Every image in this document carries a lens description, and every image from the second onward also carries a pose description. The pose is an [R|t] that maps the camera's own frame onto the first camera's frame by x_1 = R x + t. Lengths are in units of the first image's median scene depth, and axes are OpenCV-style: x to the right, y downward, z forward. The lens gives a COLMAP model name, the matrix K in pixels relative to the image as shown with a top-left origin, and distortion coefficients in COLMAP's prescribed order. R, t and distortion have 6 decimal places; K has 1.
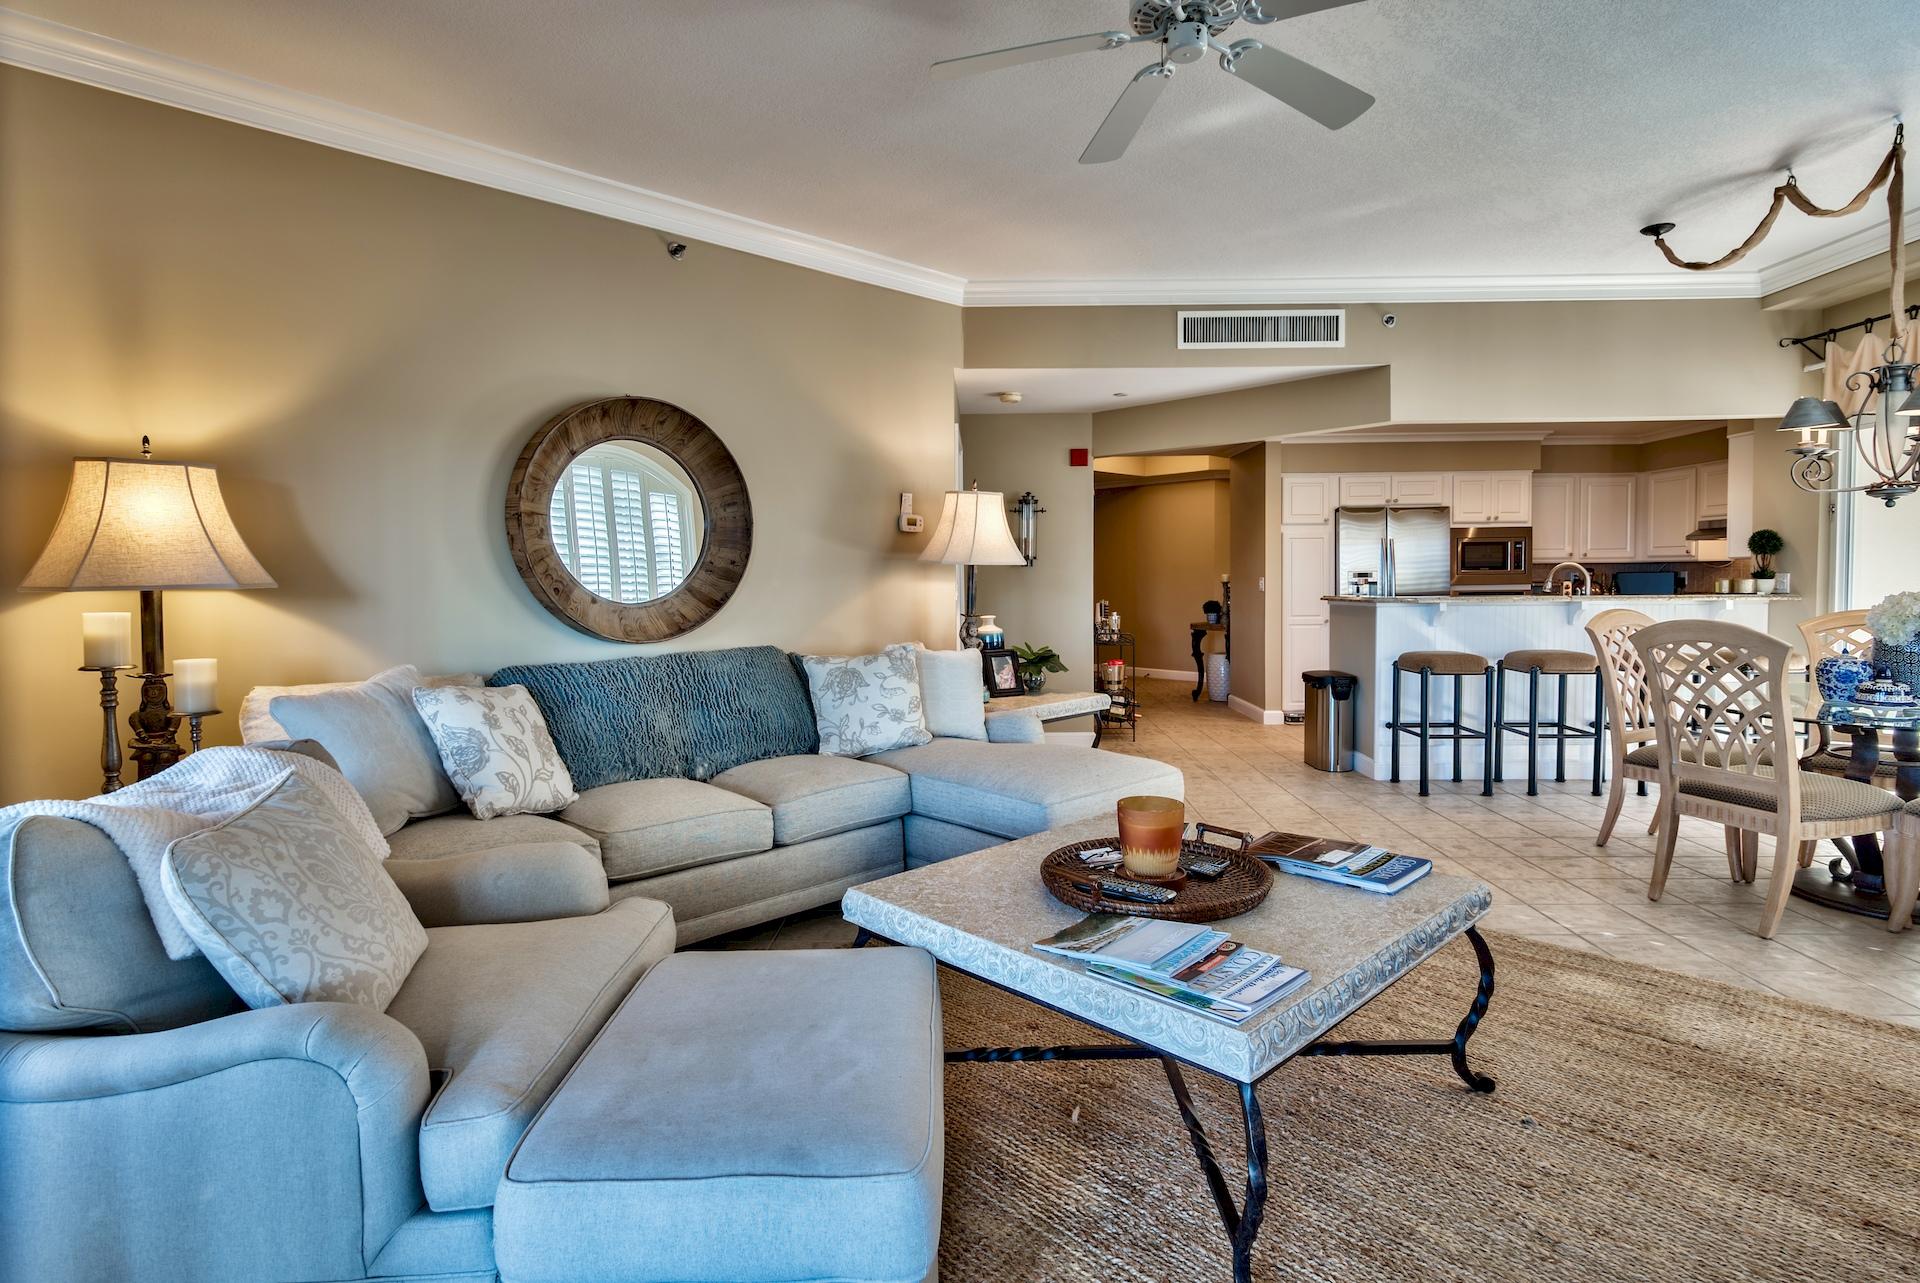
lens RADIAL K [[978.4, 0, 962.5], [0, 978.4, 610.0], [0, 0, 1]] dist [-0.005249, 0.000442]
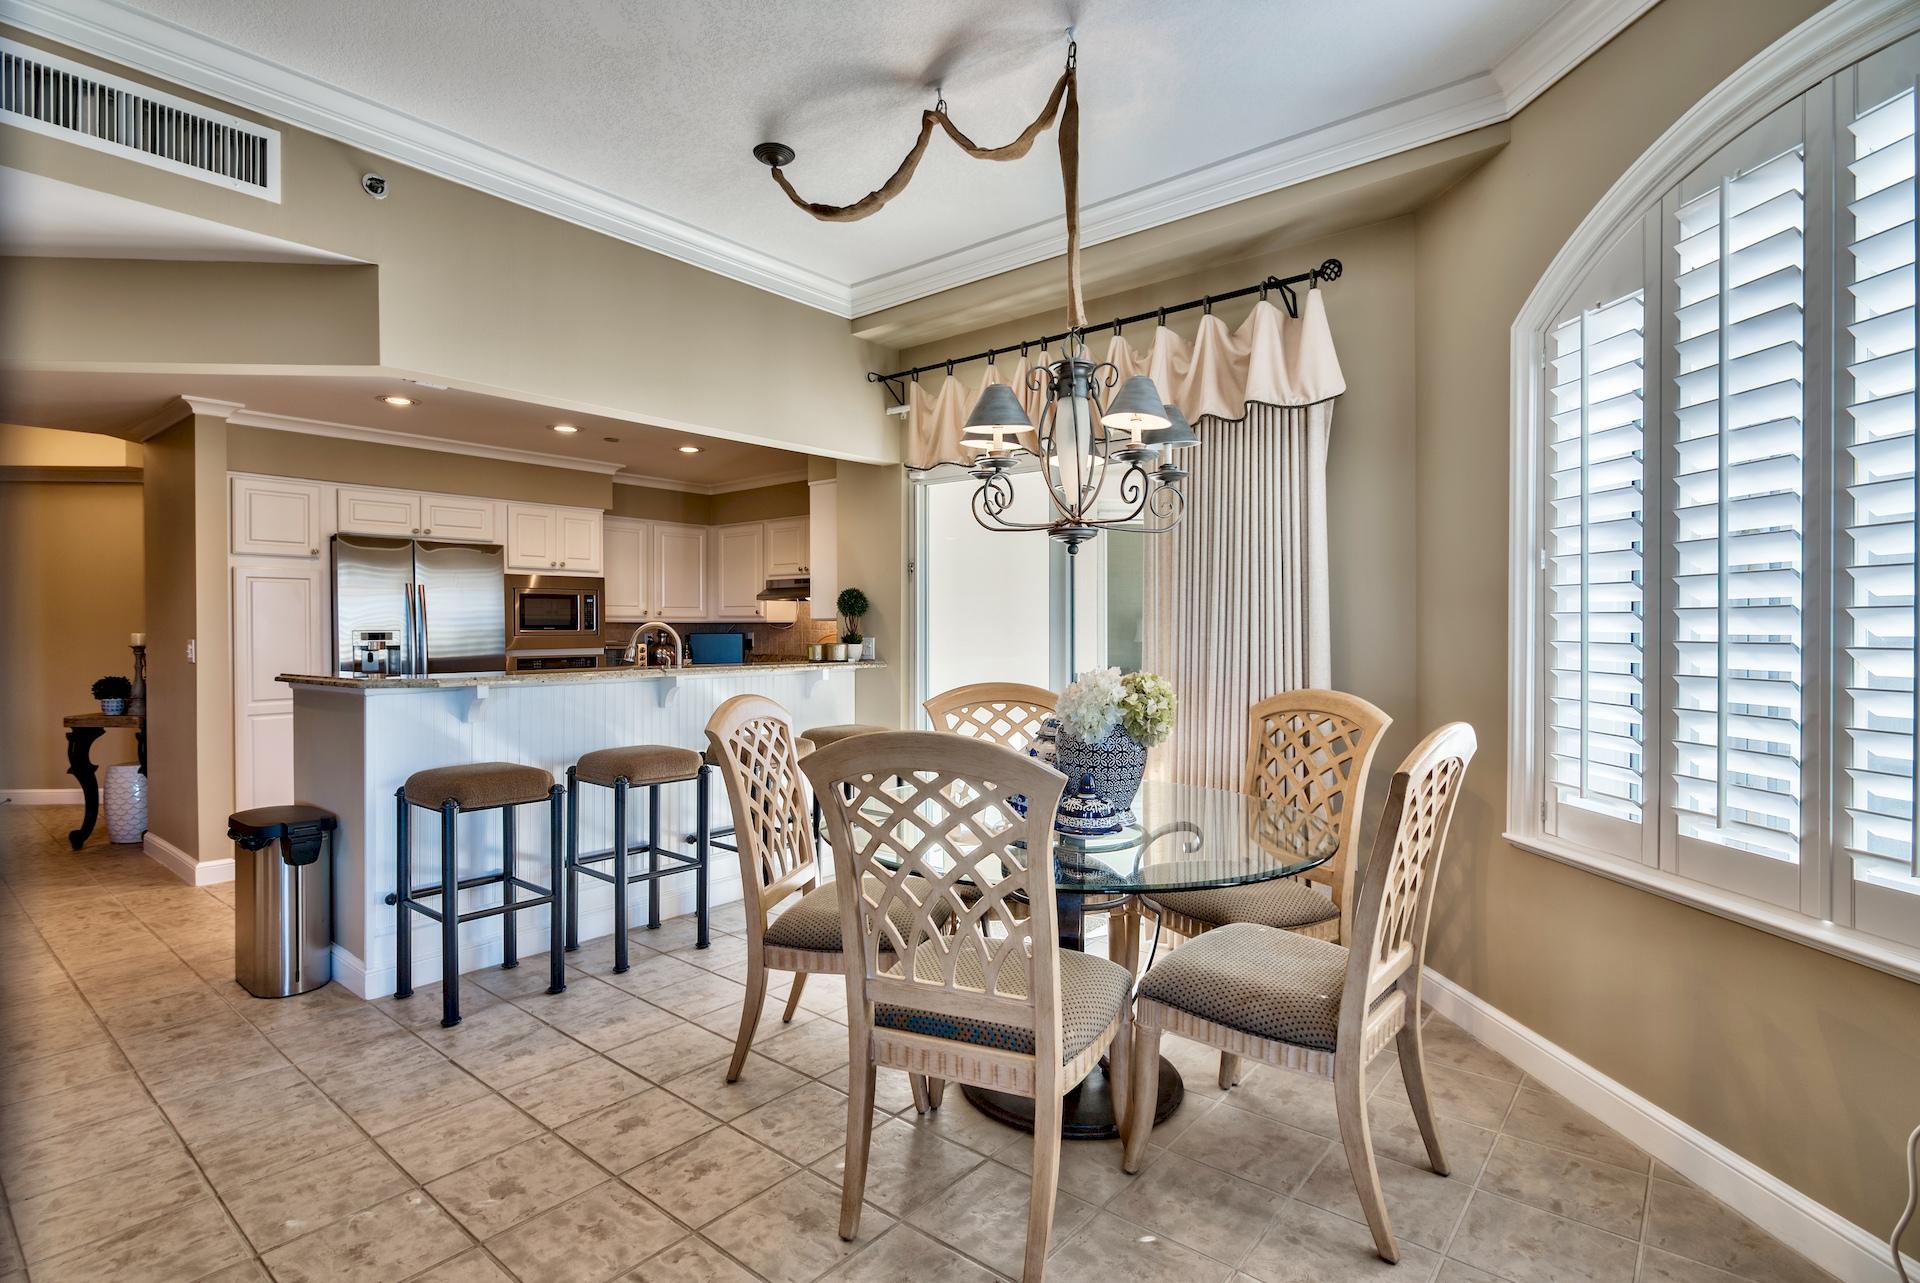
lens RADIAL K [[940.5, 0, 960.0], [0, 940.5, 641.5], [0, 0, 1]] dist [-0.003334, -0.000445]
pose [[0.622196, -0.002297, 0.782858, 0.212774], [0.021738, 0.999661, -0.014344, -0.019486], [-0.782560, 0.025943, 0.622035, 0.390207]]
